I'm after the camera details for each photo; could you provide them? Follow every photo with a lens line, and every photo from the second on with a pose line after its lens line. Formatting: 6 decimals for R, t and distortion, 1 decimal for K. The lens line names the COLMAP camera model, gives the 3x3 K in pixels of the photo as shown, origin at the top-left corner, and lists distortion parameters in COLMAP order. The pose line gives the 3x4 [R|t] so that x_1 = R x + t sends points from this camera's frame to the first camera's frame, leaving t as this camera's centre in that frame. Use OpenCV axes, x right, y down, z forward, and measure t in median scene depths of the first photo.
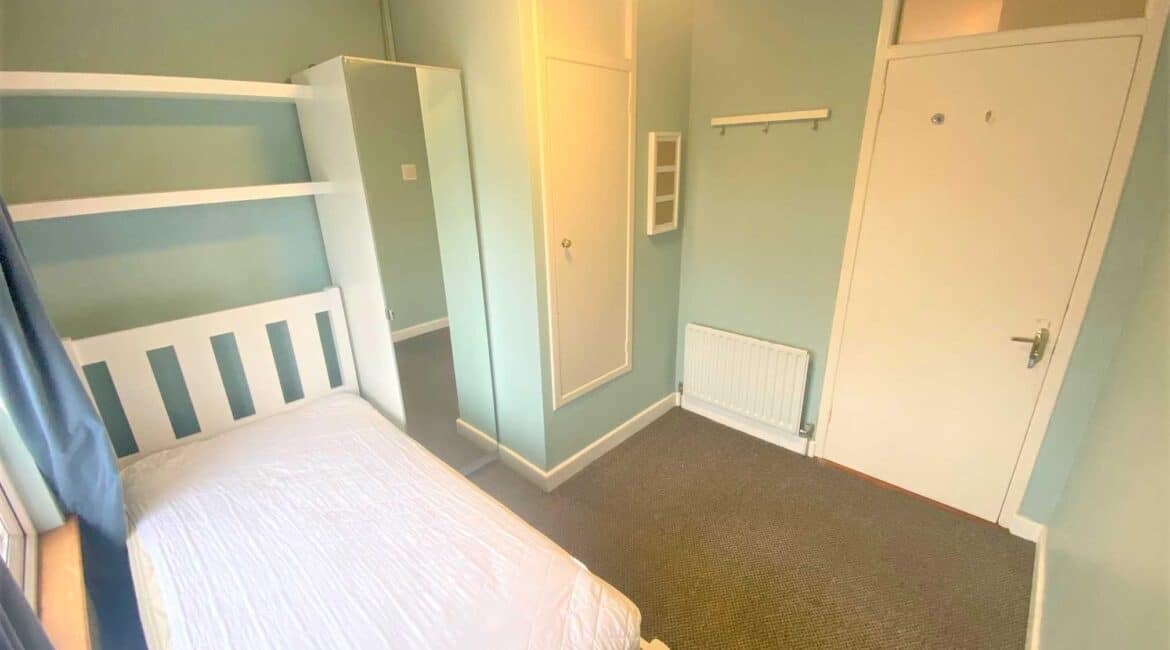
lens RADIAL K [[473.6, 0, 582.2], [0, 473.6, 324.3], [0, 0, 1]] dist [0.036689, -0.031868]
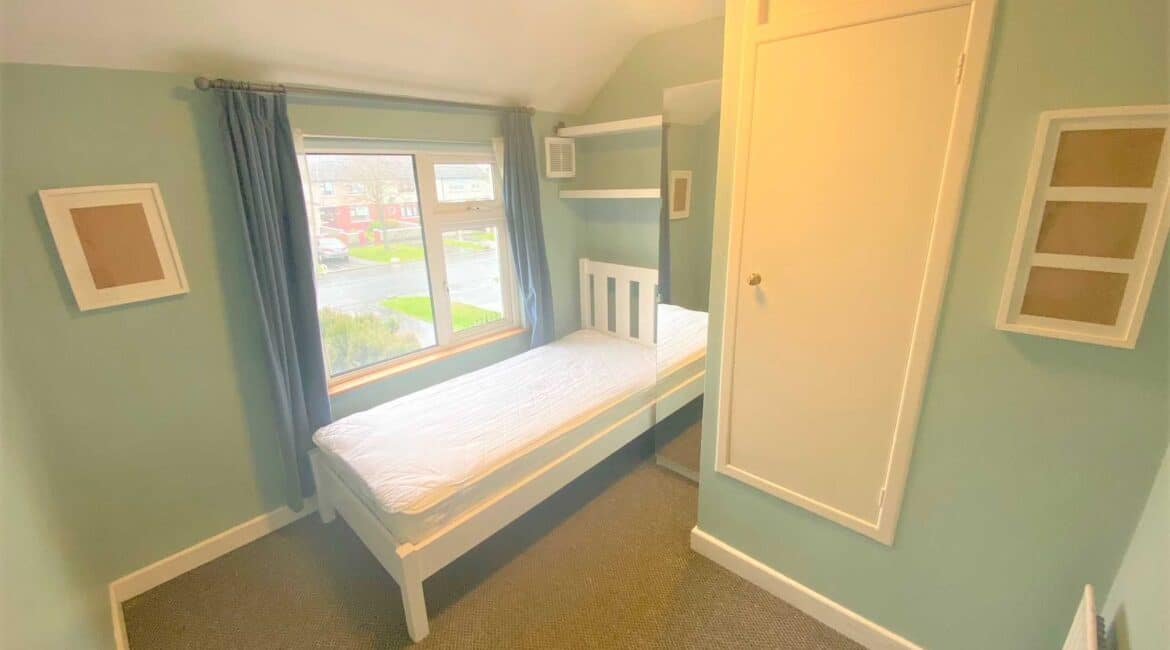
lens RADIAL K [[473.6, 0, 582.2], [0, 473.6, 324.3], [0, 0, 1]] dist [0.036689, -0.031868]
pose [[-0.006571, 0.320005, -0.947393, 0.717326], [-0.308423, 0.900576, 0.306330, -0.257406], [0.951226, 0.294211, 0.092779, 0.688993]]
